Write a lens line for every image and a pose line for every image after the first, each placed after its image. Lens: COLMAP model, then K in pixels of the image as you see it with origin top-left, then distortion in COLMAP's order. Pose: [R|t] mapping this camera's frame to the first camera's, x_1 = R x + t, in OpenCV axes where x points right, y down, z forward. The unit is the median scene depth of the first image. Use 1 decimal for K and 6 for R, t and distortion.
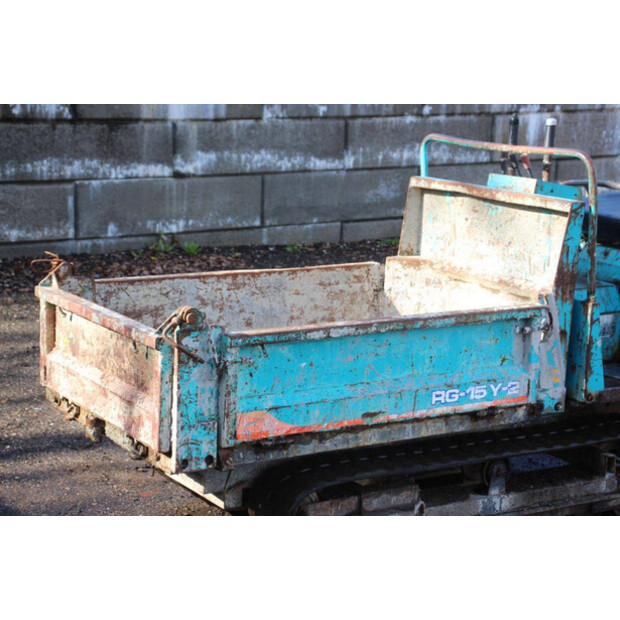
lens RADIAL K [[1342.3, 0, 310.0], [0, 1342.3, 310.0], [0, 0, 1]] dist [0.369068, 0.368721]
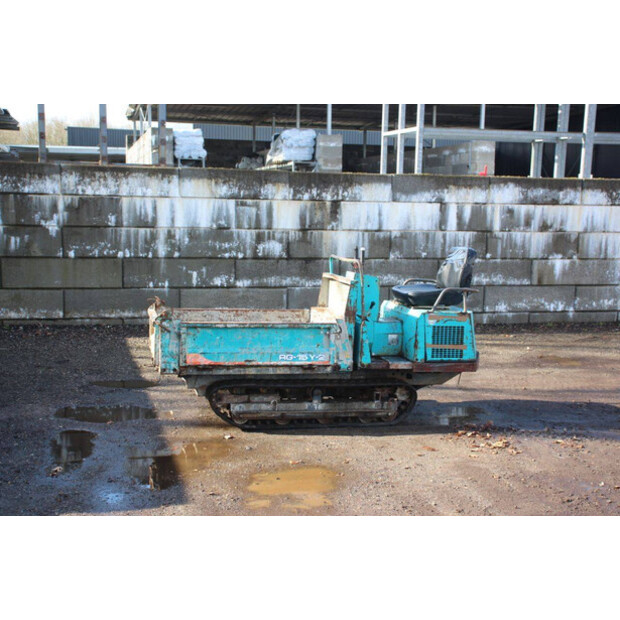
lens RADIAL K [[855.3, 0, 310.0], [0, 855.3, 310.0], [0, 0, 1]] dist [0.051221, 0.087433]
pose [[0.939855, 0.027964, -0.340428, 0.632011], [-0.061171, 0.994311, -0.087203, 0.105943], [0.336053, 0.102782, 0.936218, -0.417474]]
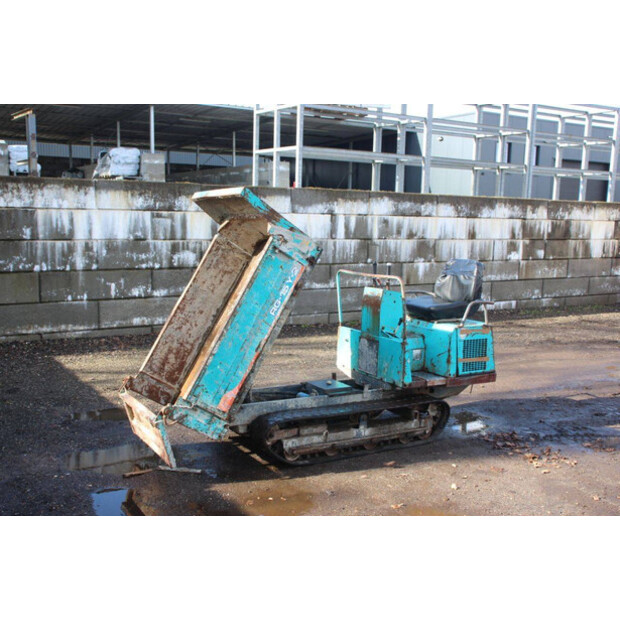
lens RADIAL K [[684.7, 0, 310.0], [0, 684.7, 310.0], [0, 0, 1]] dist [-0.084878, 0.233531]
pose [[0.998924, -0.006475, -0.045917, 0.103287], [0.002903, 0.996994, -0.077426, 0.027676], [0.046280, 0.077210, 0.995940, -0.142504]]
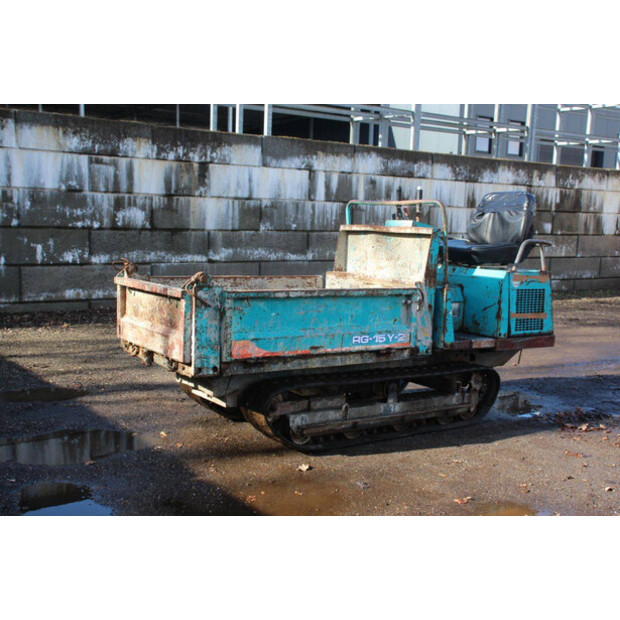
lens RADIAL K [[760.5, 0, 310.0], [0, 760.5, 310.0], [0, 0, 1]] dist [-0.018057, 0.199845]
pose [[0.999739, -0.005142, 0.022266, 0.017063], [0.007018, 0.996353, -0.085038, 0.101552], [-0.021748, 0.085172, 0.996129, 0.068392]]
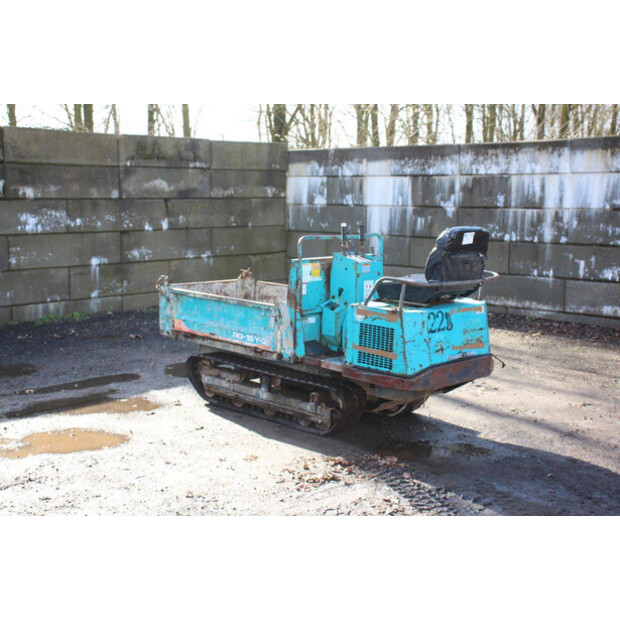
lens RADIAL K [[883.2, 0, 310.0], [0, 883.2, 310.0], [0, 0, 1]] dist [0.092148, 0.018453]
pose [[0.214446, 0.103375, -0.971250, 1.512822], [-0.201093, 0.977753, 0.059667, -0.089460], [0.955811, 0.182517, 0.230463, 0.725727]]
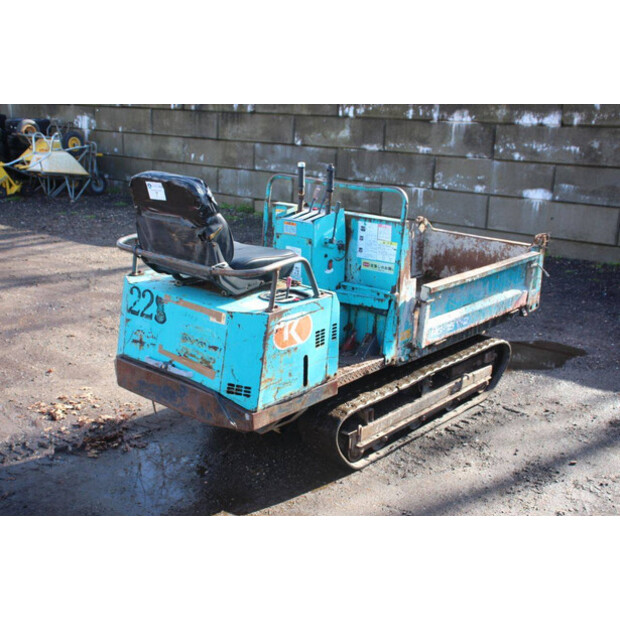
lens RADIAL K [[785.5, 0, 310.7], [0, 785.5, 317.6], [0, 0, 1]] dist [0.009455, 0.089869]
pose [[-0.961396, 0.005691, -0.275108, 0.418279], [-0.119062, 0.892748, 0.434541, -0.375718], [0.248075, 0.450521, -0.857607, 1.883652]]
